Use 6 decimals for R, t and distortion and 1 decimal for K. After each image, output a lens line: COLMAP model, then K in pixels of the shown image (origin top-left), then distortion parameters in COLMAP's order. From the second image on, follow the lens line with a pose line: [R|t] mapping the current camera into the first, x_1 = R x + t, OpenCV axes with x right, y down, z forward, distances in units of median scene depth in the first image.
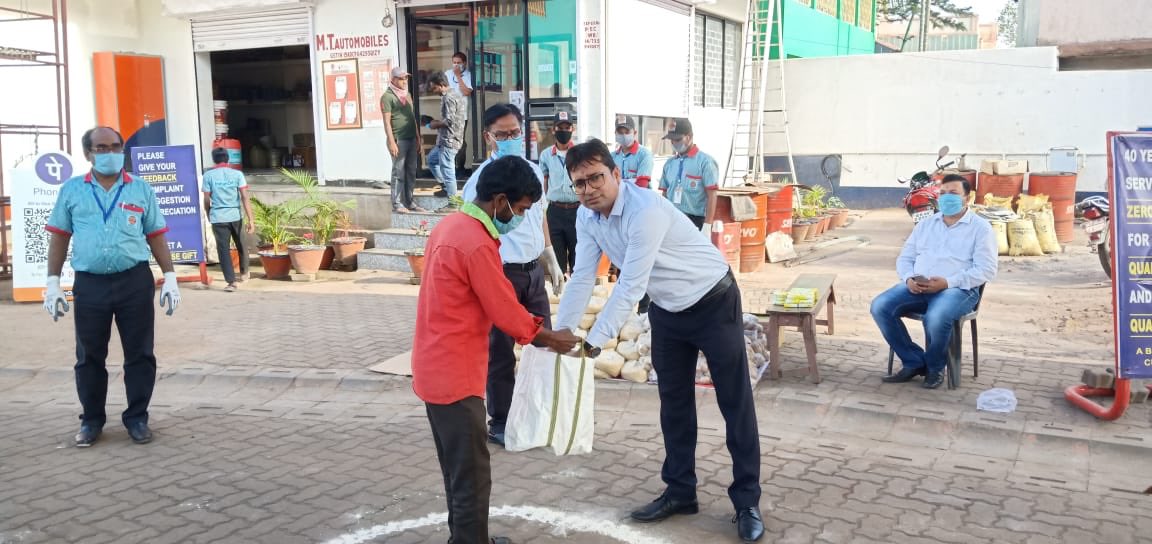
lens RADIAL K [[903.7, 0, 576.0], [0, 903.7, 272.0], [0, 0, 1]] dist [-0.073490, -0.004421]
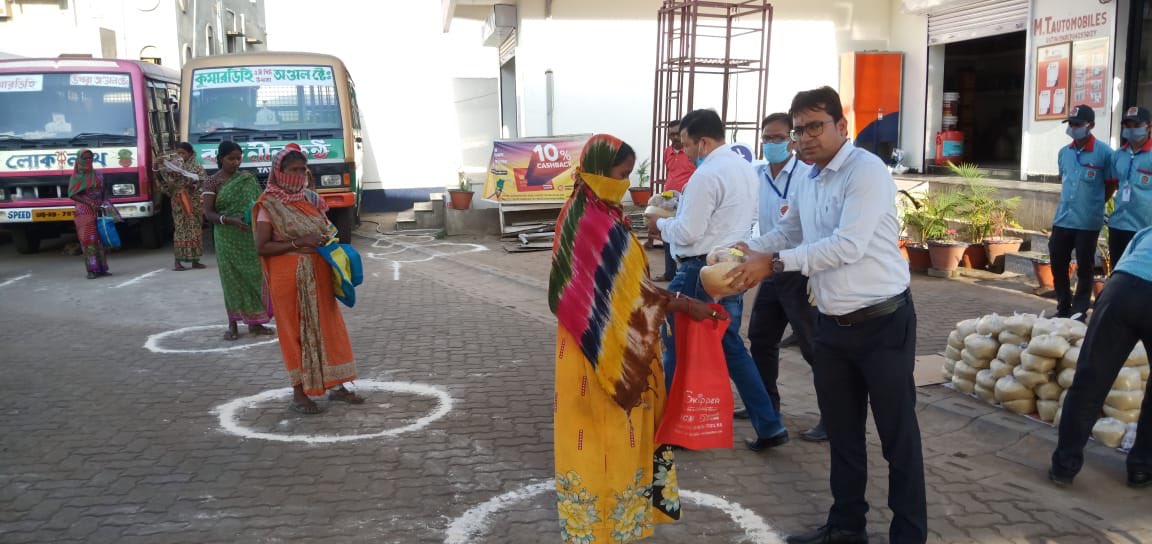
lens RADIAL K [[903.7, 0, 576.0], [0, 903.7, 272.0], [0, 0, 1]] dist [-0.073490, -0.004421]
pose [[0.557059, 0.109669, -0.823200, 0.229324], [-0.097182, 0.993040, 0.066532, -0.017810], [0.824767, 0.042938, 0.563840, 0.099021]]
